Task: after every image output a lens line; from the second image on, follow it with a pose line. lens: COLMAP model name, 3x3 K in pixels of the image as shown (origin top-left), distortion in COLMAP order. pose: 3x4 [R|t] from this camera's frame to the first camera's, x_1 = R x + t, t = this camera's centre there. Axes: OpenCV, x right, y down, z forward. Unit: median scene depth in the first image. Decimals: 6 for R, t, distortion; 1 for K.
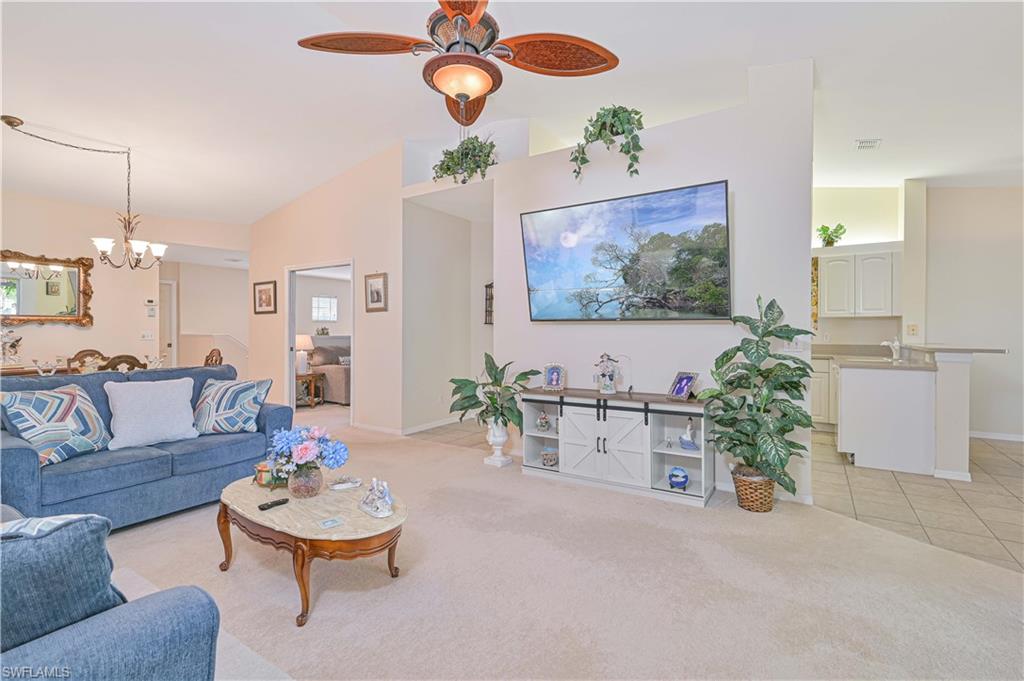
lens RADIAL K [[463.1, 0, 510.0], [0, 463.1, 334.4], [0, 0, 1]] dist [0.005180, 0.000996]
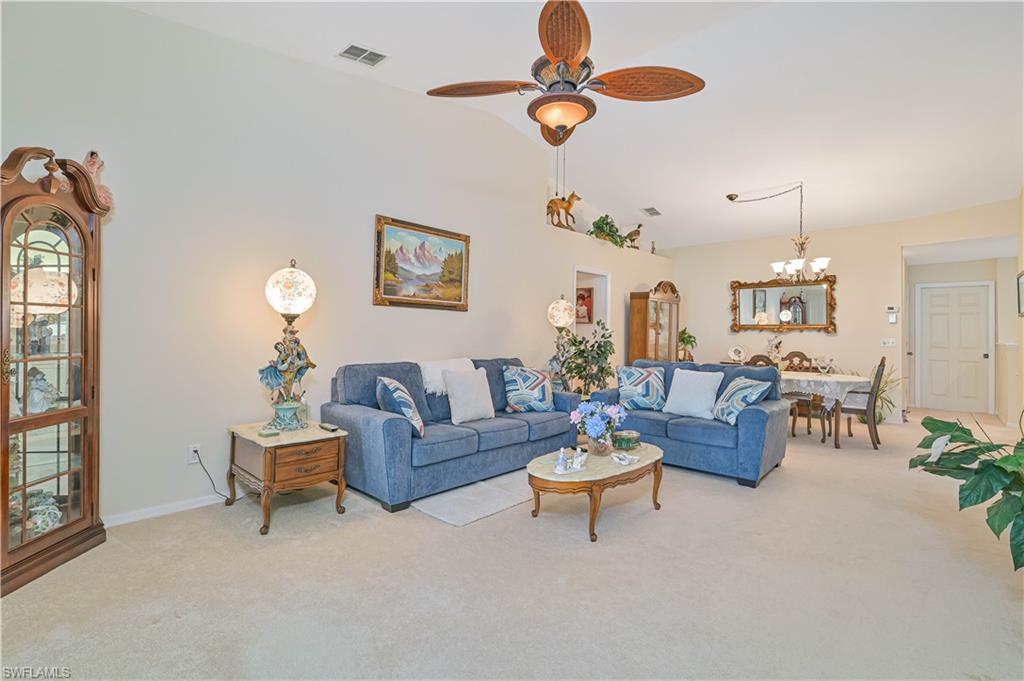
lens RADIAL K [[463.1, 0, 512.8], [0, 463.1, 334.4], [0, 0, 1]] dist [0.005180, 0.000996]
pose [[-0.154927, 0.001535, -0.987925, 0.378045], [-0.022100, 0.999743, 0.005019, -0.001960], [0.987679, 0.022610, -0.154853, 0.385589]]
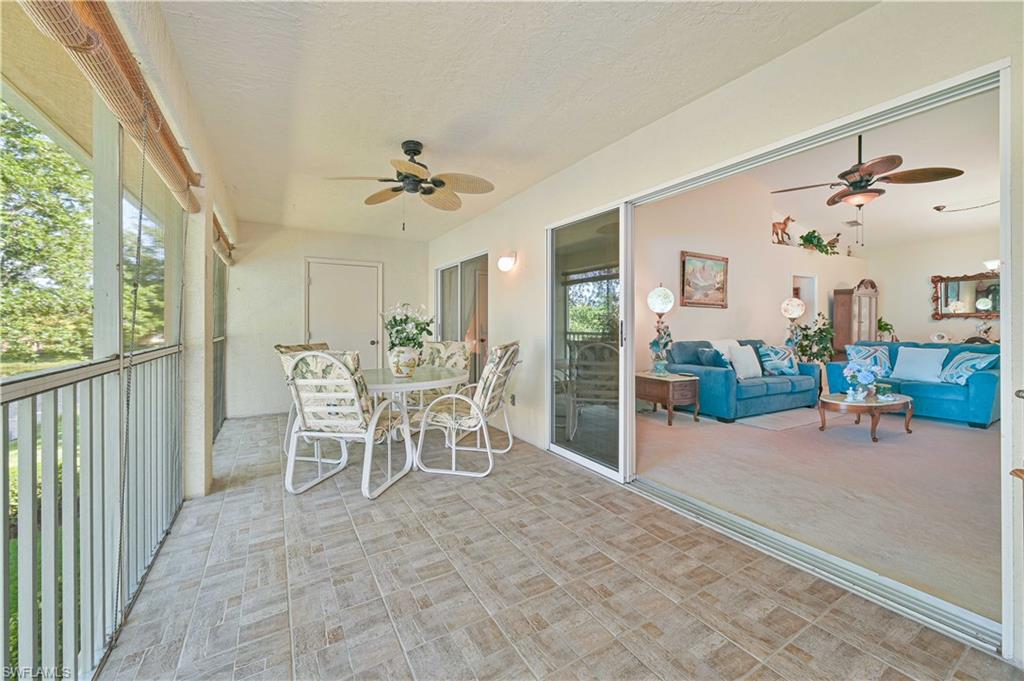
lens RADIAL K [[411.8, 0, 511.1], [0, 411.8, 329.9], [0, 0, 1]] dist [-0.001060, 0.000426]
pose [[-0.442036, 0.008404, -0.896958, 0.813453], [-0.007832, 0.999882, 0.013228, 0.010337], [0.896963, 0.012872, -0.441918, 0.146530]]
